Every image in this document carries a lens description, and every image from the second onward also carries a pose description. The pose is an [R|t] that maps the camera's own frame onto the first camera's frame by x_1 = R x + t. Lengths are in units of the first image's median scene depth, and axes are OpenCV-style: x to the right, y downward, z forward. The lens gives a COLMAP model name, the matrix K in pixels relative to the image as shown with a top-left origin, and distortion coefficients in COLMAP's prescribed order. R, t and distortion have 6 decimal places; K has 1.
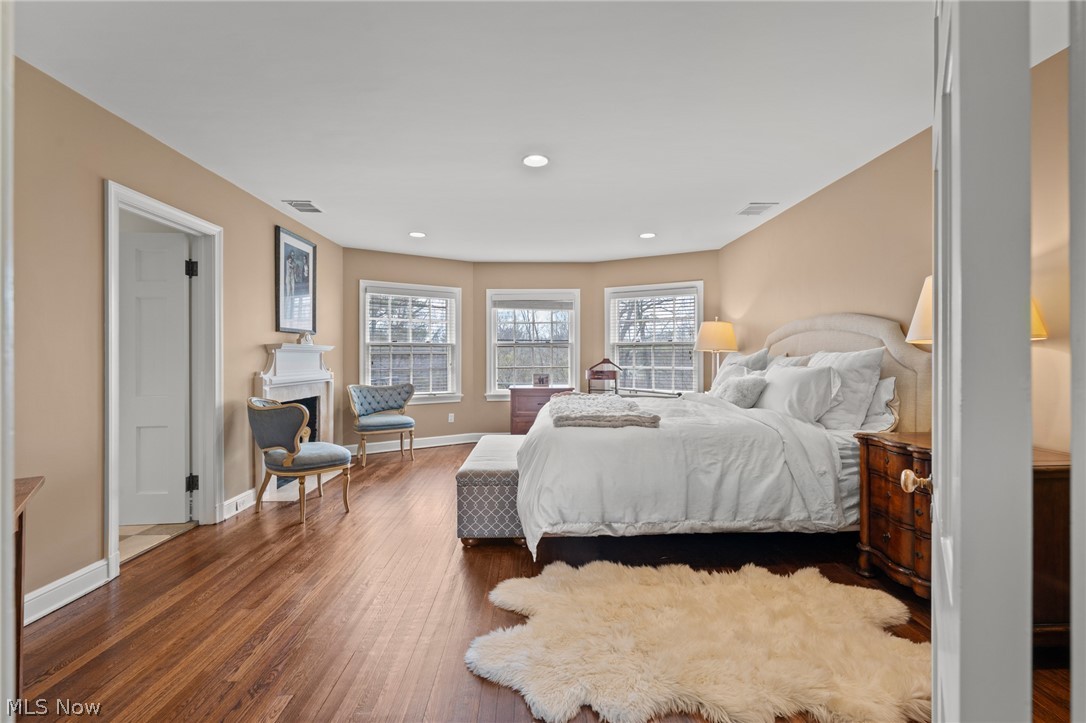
lens RADIAL K [[464.5, 0, 537.0], [0, 464.5, 359.7], [0, 0, 1]] dist [0.007441, 0.000006]
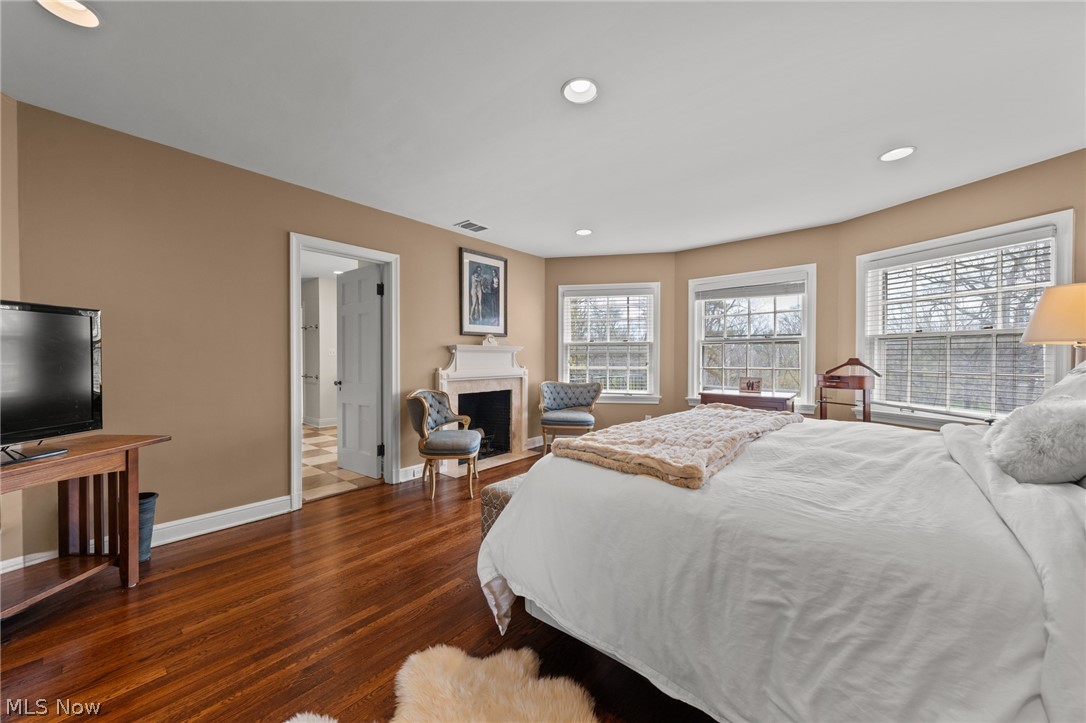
lens RADIAL K [[396.5, 0, 544.8], [0, 396.5, 362.9], [0, 0, 1]] dist [-0.001276, 0.000205]
pose [[0.745340, 0.010827, -0.666596, 0.243590], [-0.003800, 0.999921, 0.011992, -0.000942], [0.666673, -0.006405, 0.745323, 0.311877]]
